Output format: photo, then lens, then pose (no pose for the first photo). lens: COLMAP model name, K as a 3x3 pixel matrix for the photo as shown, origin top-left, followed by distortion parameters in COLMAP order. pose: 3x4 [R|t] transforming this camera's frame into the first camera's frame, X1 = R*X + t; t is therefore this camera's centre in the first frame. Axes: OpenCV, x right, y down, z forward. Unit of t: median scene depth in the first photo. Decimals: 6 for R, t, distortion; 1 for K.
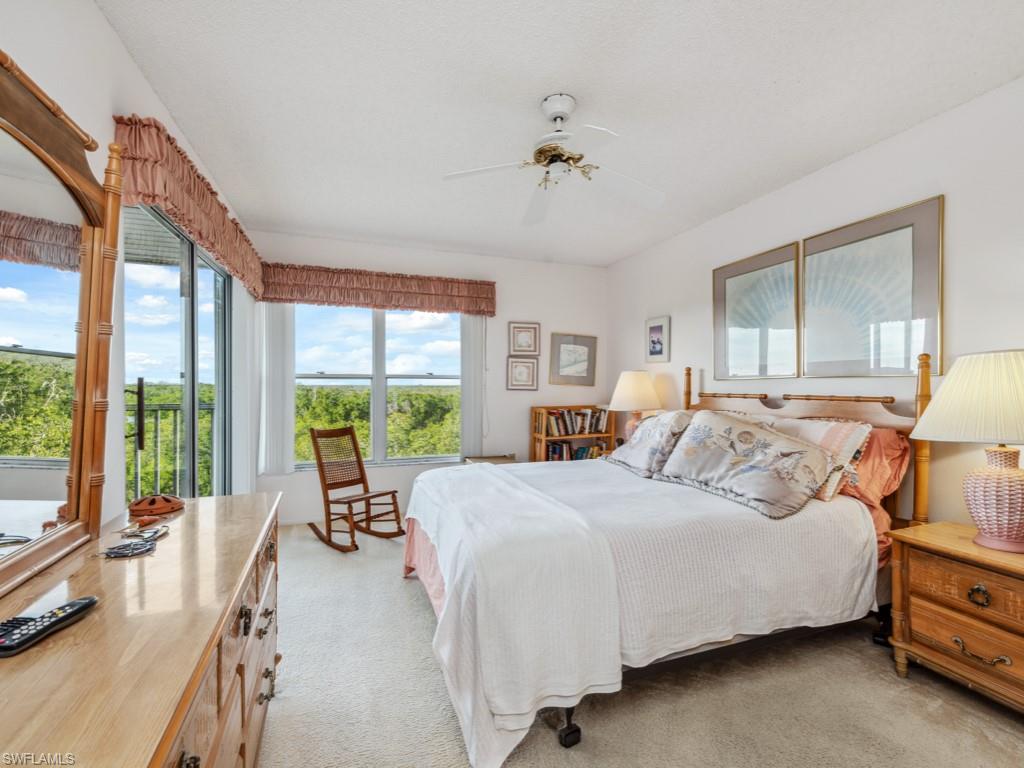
lens RADIAL K [[452.9, 0, 514.3], [0, 452.9, 386.1], [0, 0, 1]] dist [0.010226, -0.000016]
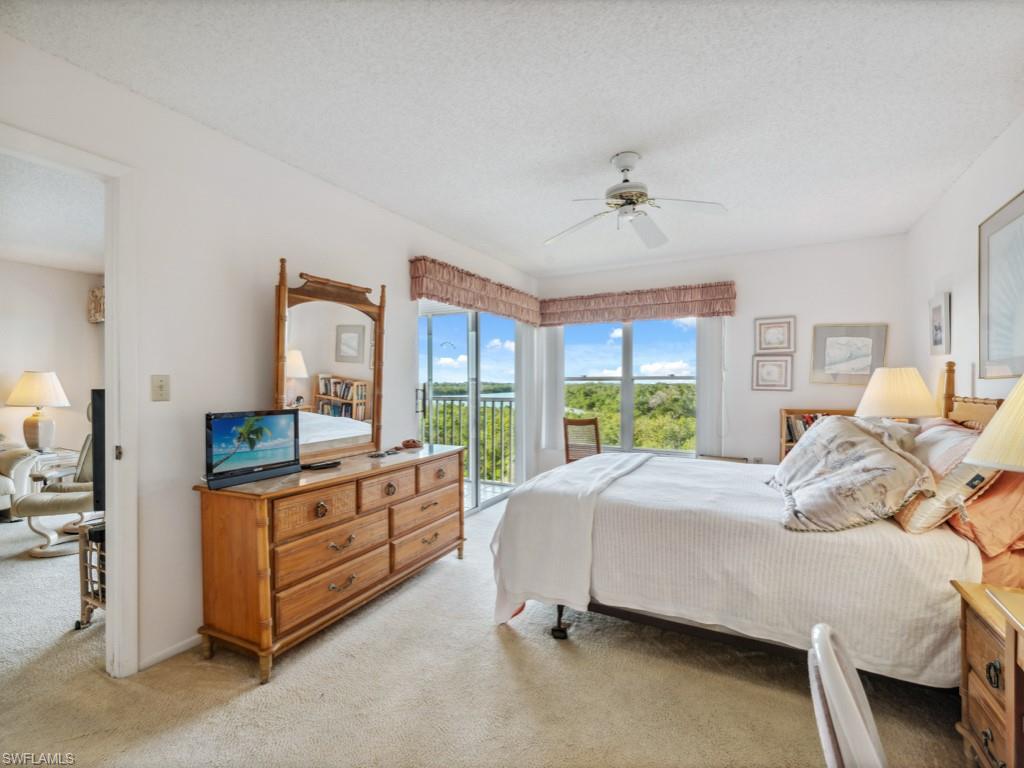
lens RADIAL K [[461.3, 0, 512.5], [0, 461.3, 381.8], [0, 0, 1]] dist [0.002892, 0.000281]
pose [[0.659766, -0.005179, -0.751453, 0.406859], [-0.000631, 0.999972, -0.007445, -0.002021], [0.751471, 0.005386, 0.659745, -0.026146]]
